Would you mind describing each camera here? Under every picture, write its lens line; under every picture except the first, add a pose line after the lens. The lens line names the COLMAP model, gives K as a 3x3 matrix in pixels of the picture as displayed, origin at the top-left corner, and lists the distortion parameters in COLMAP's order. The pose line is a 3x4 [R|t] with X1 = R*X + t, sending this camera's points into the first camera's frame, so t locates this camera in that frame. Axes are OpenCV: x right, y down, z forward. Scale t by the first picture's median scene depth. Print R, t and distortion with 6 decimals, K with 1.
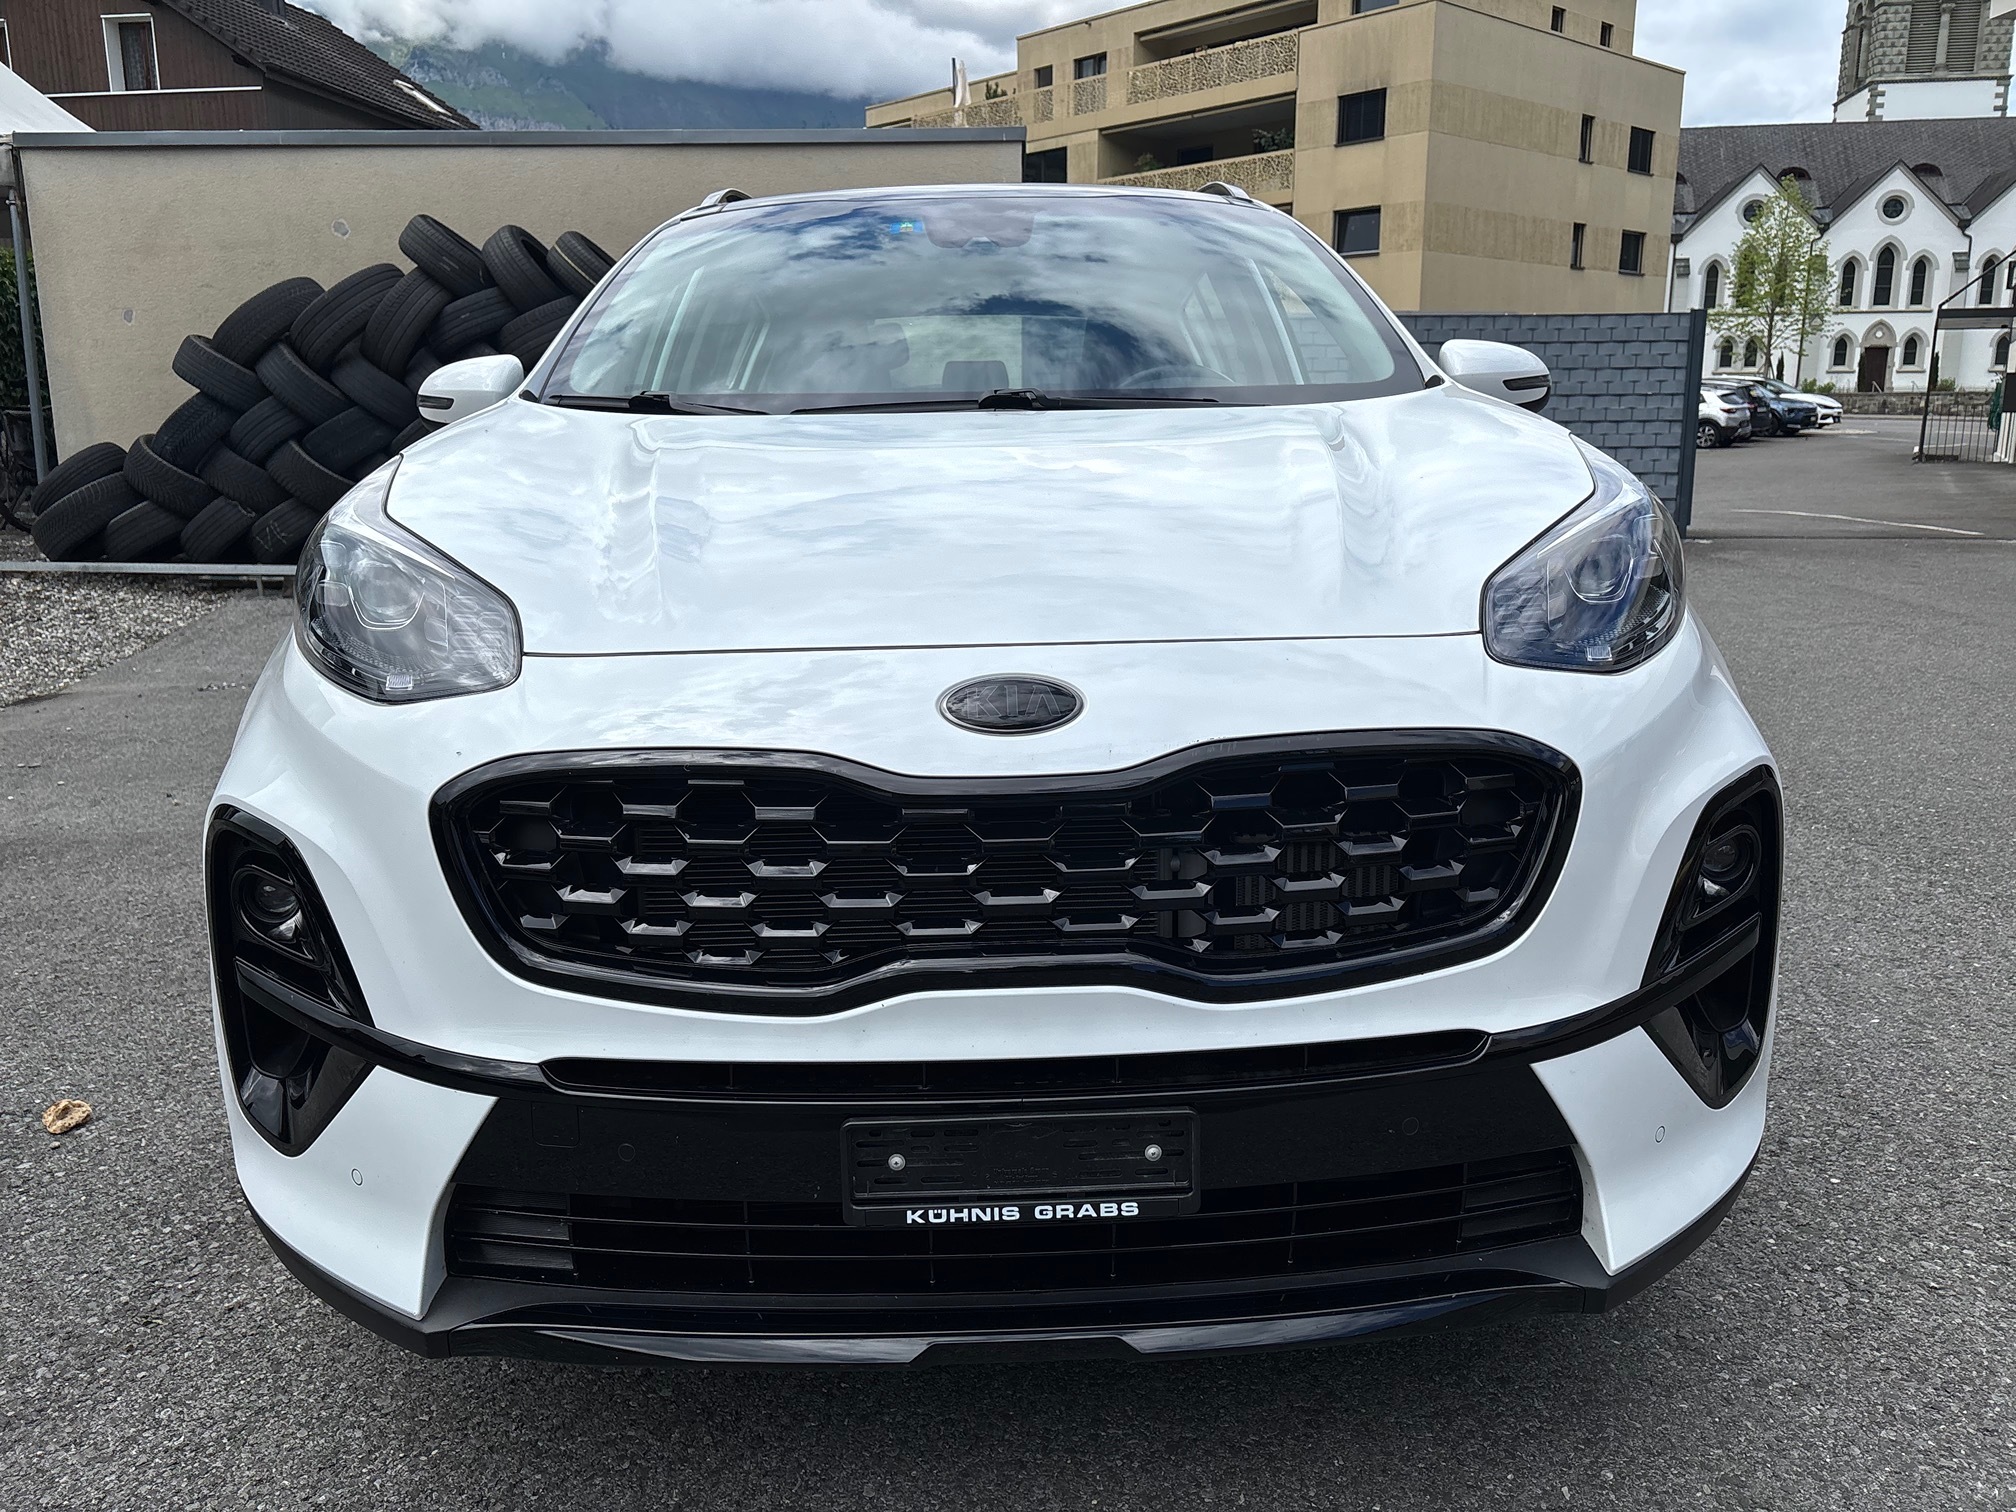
lens RADIAL K [[1550.4, 0, 1007.4], [0, 1550.4, 735.4], [0, 0, 1]] dist [0.068390, -0.082384]
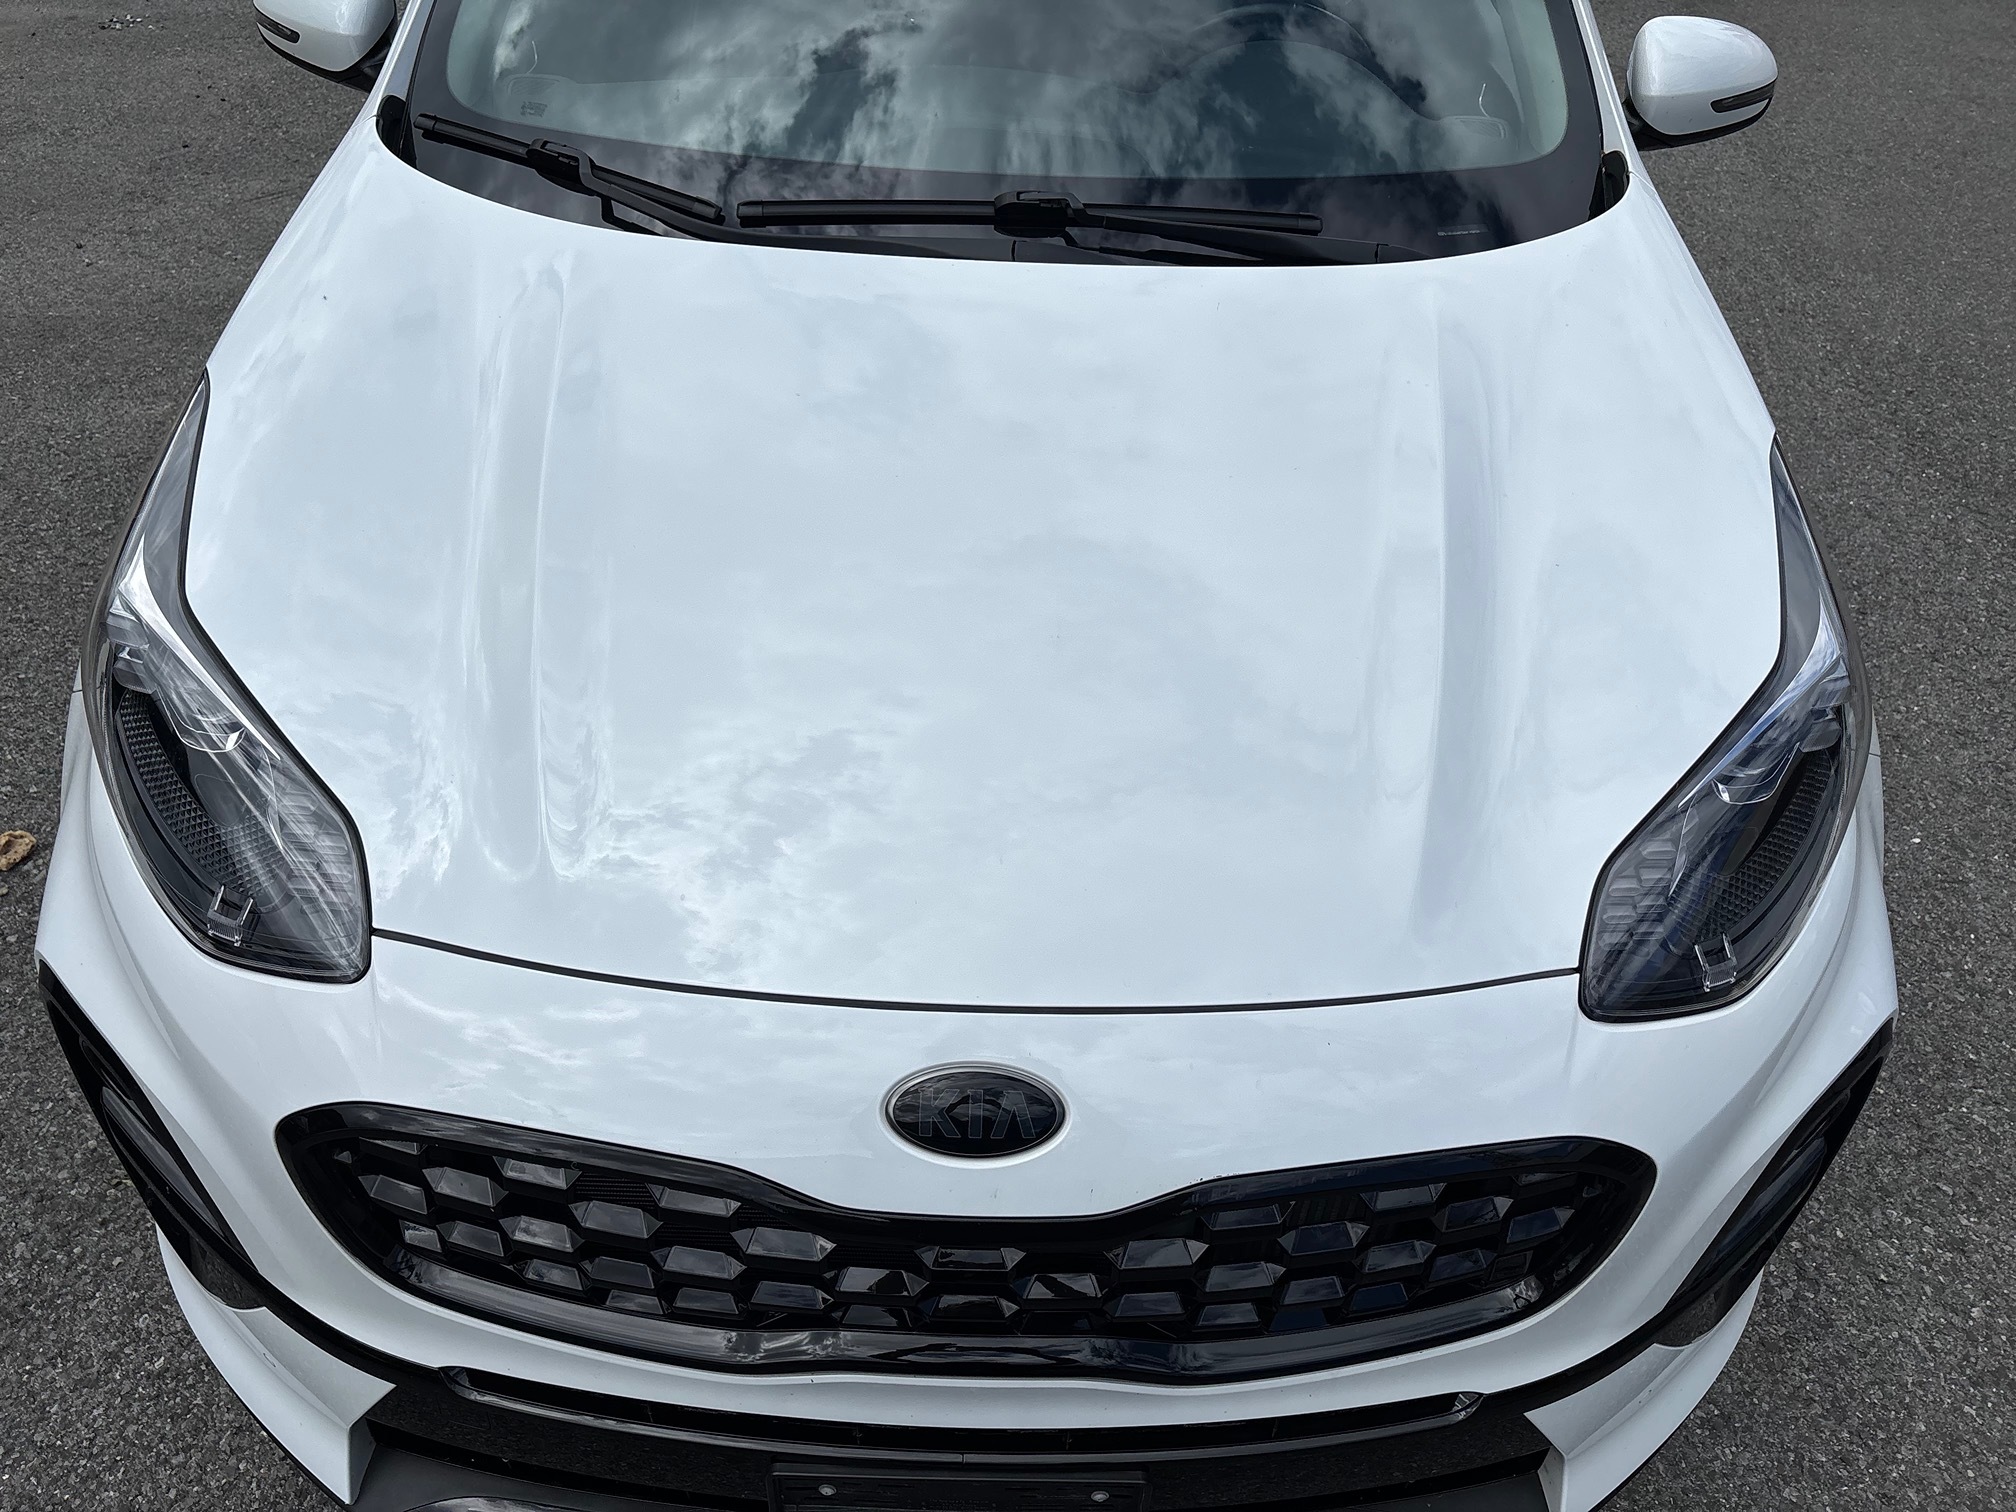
lens RADIAL K [[1542.5, 0, 1008.0], [0, 1542.5, 756.0], [0, 0, 1]] dist [0.089496, -0.113790]
pose [[0.997687, 0.067816, 0.004662, 0.002688], [-0.062033, 0.880270, 0.470400, -0.413171], [0.027797, -0.469601, 0.882441, 0.273825]]
